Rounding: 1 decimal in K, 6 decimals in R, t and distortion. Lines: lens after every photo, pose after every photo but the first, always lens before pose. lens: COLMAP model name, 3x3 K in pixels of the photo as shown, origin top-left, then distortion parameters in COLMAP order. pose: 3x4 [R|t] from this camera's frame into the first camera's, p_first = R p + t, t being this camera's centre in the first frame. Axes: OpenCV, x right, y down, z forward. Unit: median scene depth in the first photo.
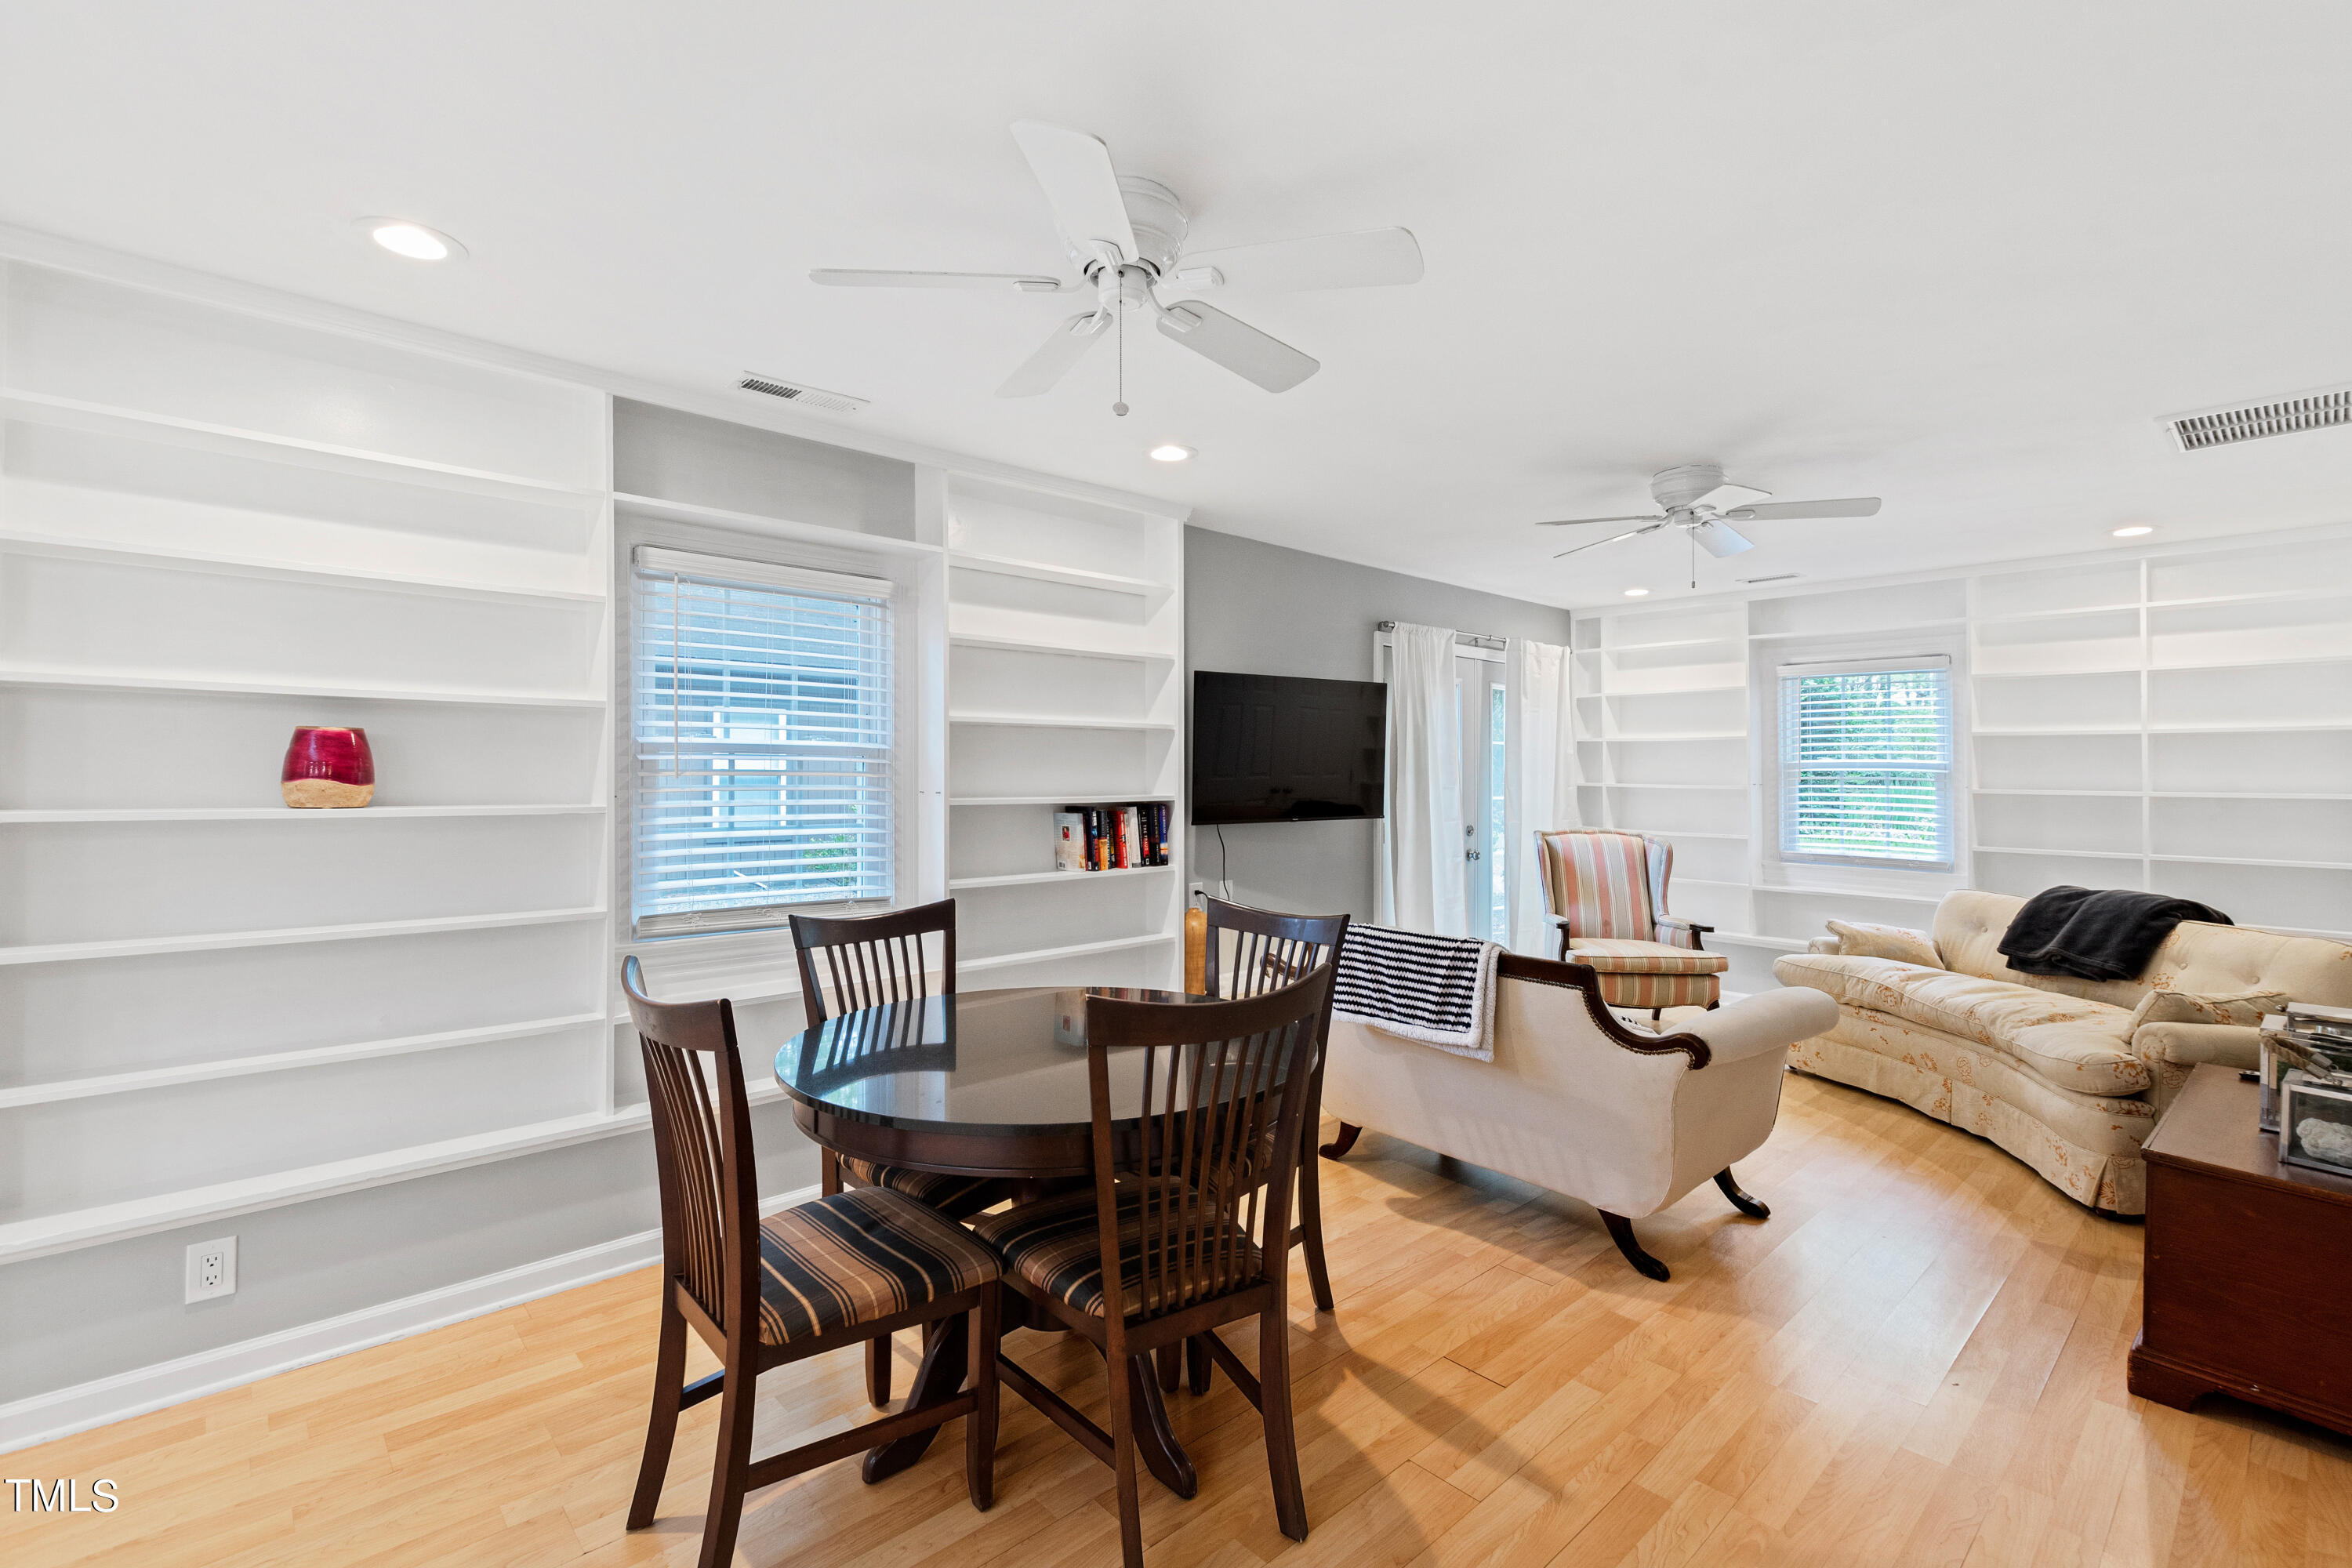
lens RADIAL K [[1036.9, 0, 1172.6], [0, 1036.9, 758.2], [0, 0, 1]] dist [0.016088, -0.009344]
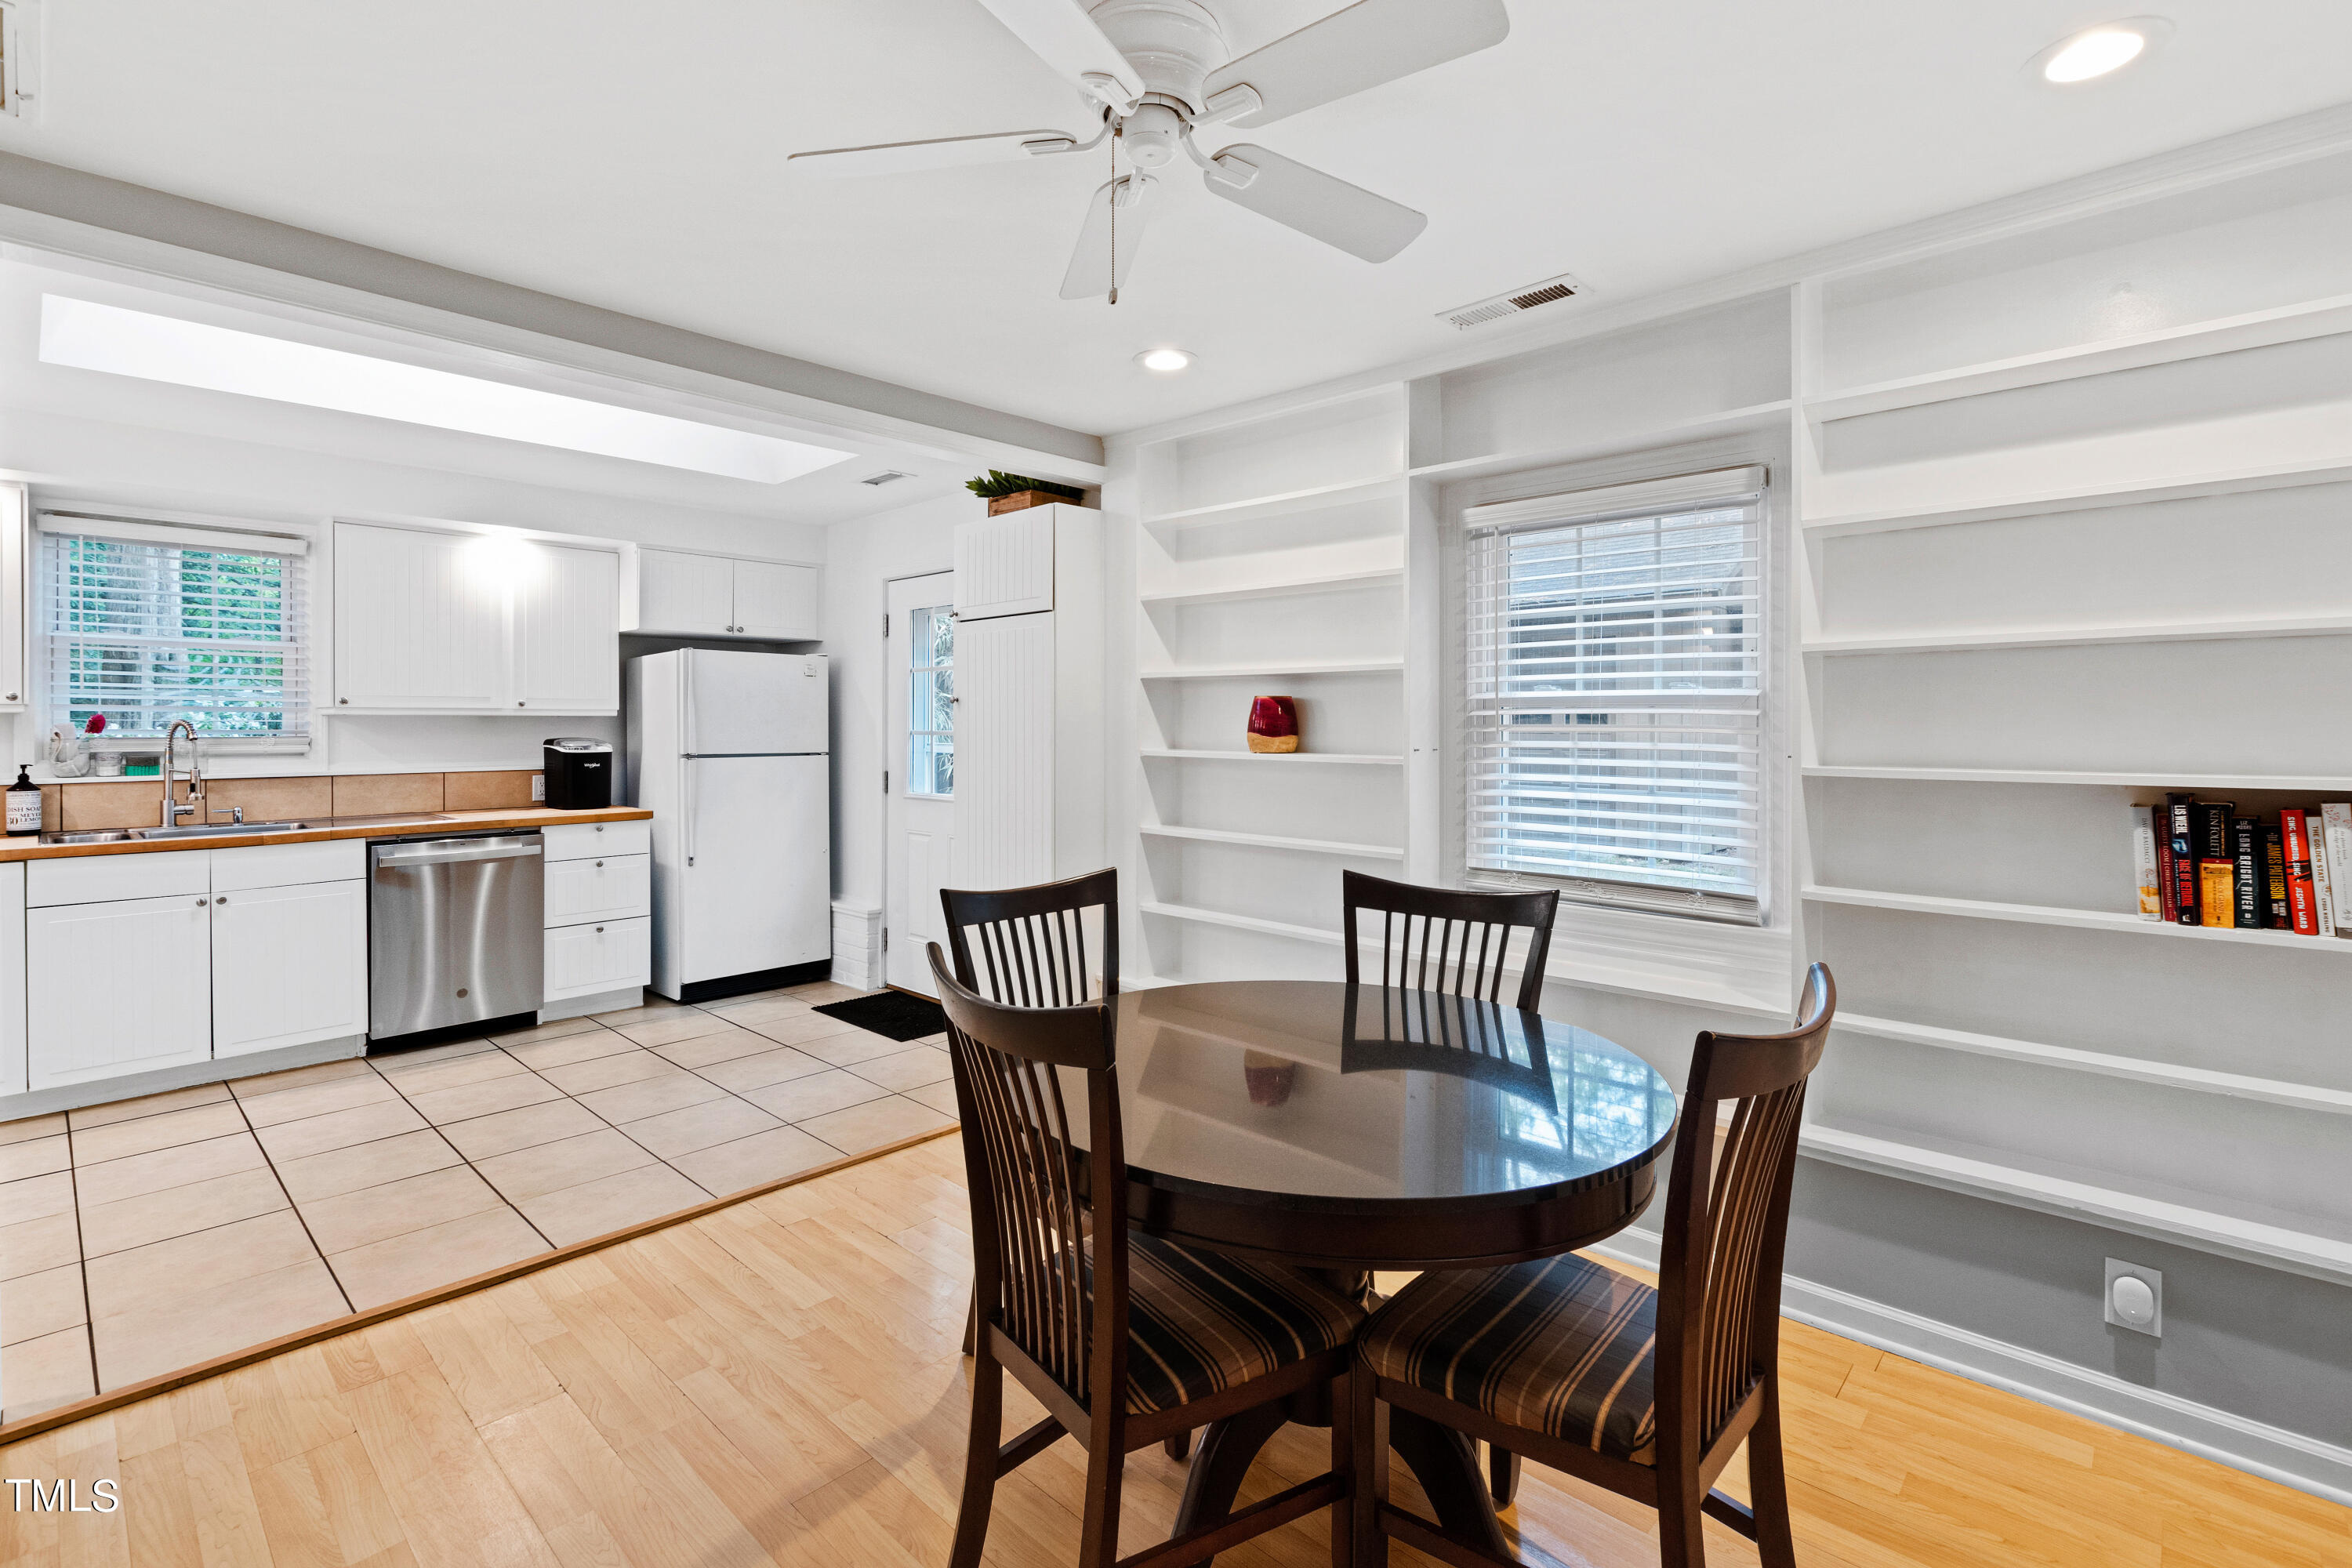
lens RADIAL K [[1072.2, 0, 1181.2], [0, 1072.2, 737.9], [0, 0, 1]] dist [0.001083, -0.005907]
pose [[0.083420, 0.002883, -0.996510, 0.382812], [0.007757, 0.999964, 0.003543, 0.013123], [0.996484, -0.008025, 0.083395, 0.460189]]
